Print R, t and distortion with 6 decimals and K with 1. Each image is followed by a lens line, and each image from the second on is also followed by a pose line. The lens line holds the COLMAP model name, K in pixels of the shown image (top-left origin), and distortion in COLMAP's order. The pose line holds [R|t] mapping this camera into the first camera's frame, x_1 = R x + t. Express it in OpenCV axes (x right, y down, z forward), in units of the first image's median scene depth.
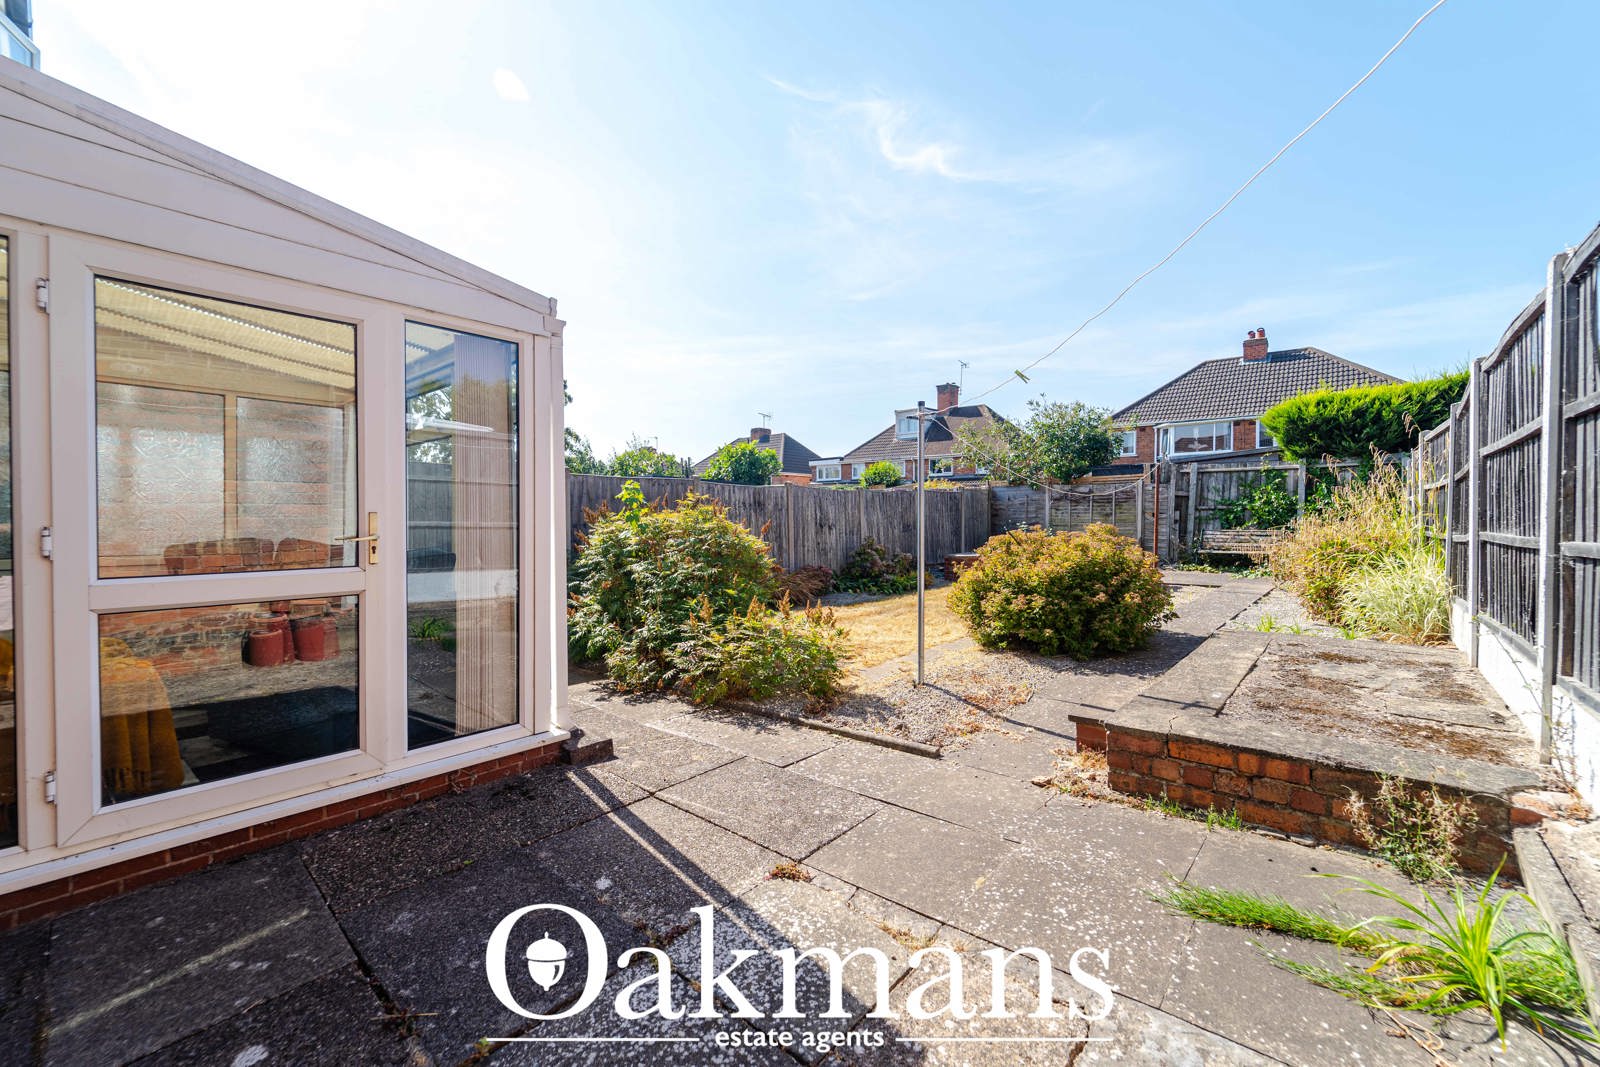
lens RADIAL K [[657.3, 0, 800.0], [0, 657.3, 533.5], [0, 0, 1]] dist [0.002688, 0.000354]
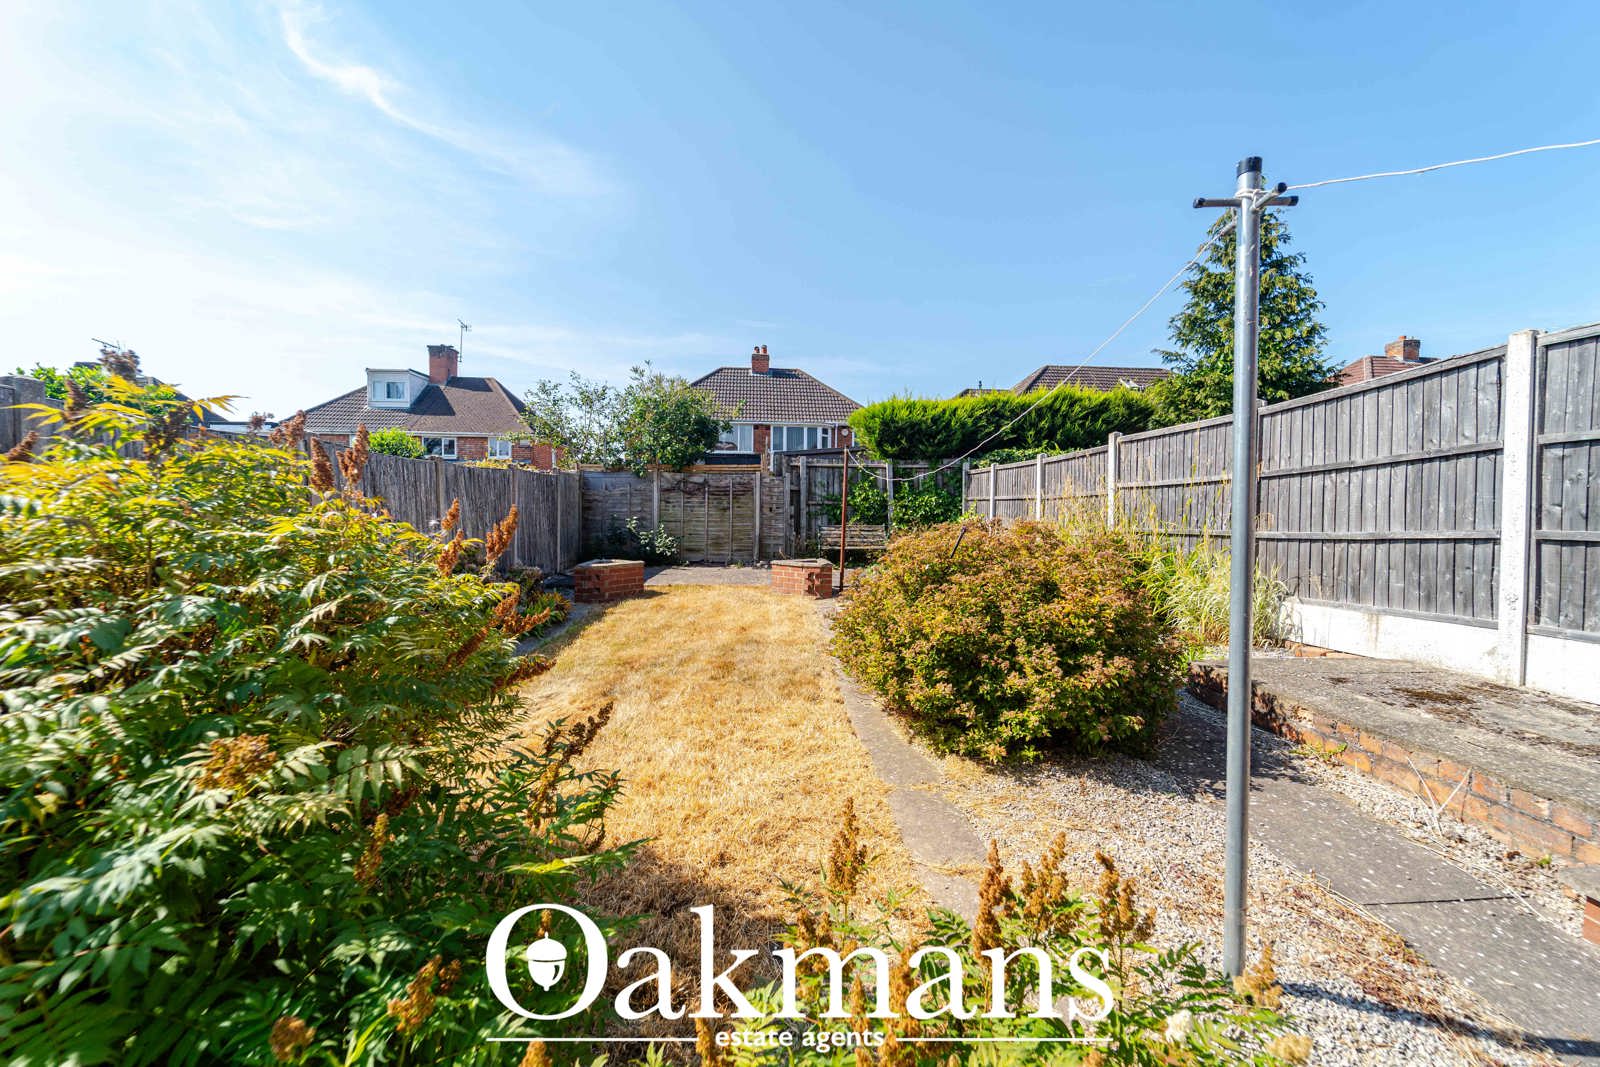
lens RADIAL K [[657.3, 0, 800.0], [0, 657.3, 533.5], [0, 0, 1]] dist [0.002688, 0.000354]
pose [[0.708910, -0.013381, 0.705172, -0.078501], [0.010142, 0.999910, 0.008777, -0.001894], [-0.705226, 0.000930, 0.708982, 0.272482]]
